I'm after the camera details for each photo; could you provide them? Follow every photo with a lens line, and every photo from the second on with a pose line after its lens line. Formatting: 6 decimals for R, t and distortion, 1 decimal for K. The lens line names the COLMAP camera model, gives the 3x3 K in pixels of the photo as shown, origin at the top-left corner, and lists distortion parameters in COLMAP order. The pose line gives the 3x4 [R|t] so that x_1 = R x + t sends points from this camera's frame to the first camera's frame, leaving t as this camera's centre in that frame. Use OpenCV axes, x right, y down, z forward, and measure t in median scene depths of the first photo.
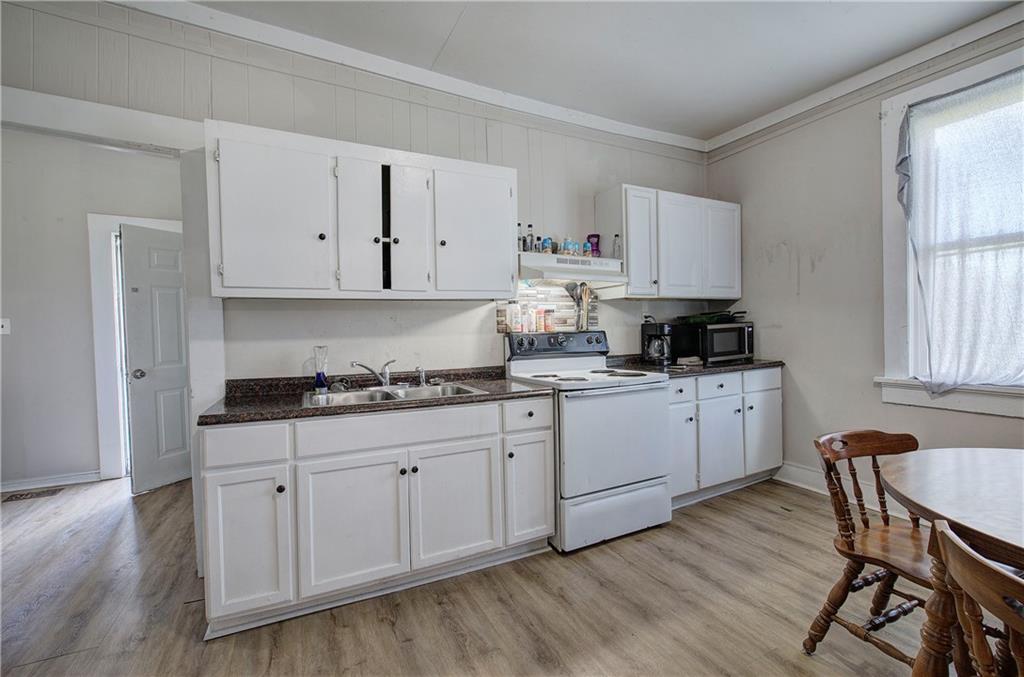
lens RADIAL K [[432.4, 0, 512.2], [0, 432.4, 337.9], [0, 0, 1]] dist [-0.000219, 0.000032]
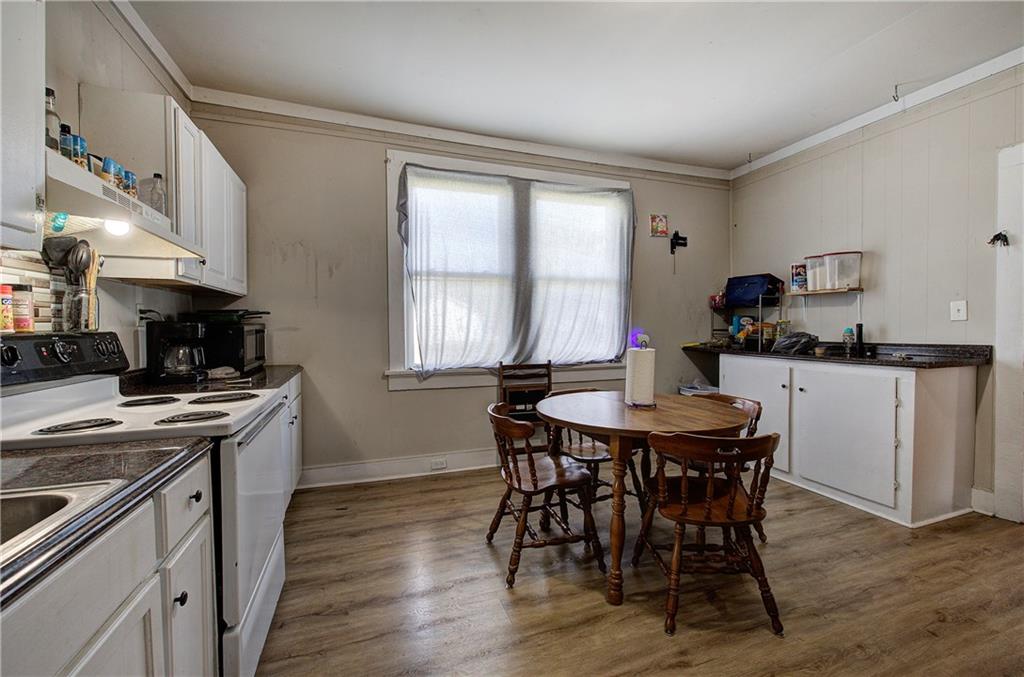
lens RADIAL K [[432.4, 0, 516.1], [0, 432.4, 338.2], [0, 0, 1]] dist [-0.000219, 0.000032]
pose [[0.128701, -0.007315, 0.991656, -0.300163], [0.017949, 0.999826, 0.005046, -0.002169], [-0.991521, 0.017150, 0.128810, 0.430793]]
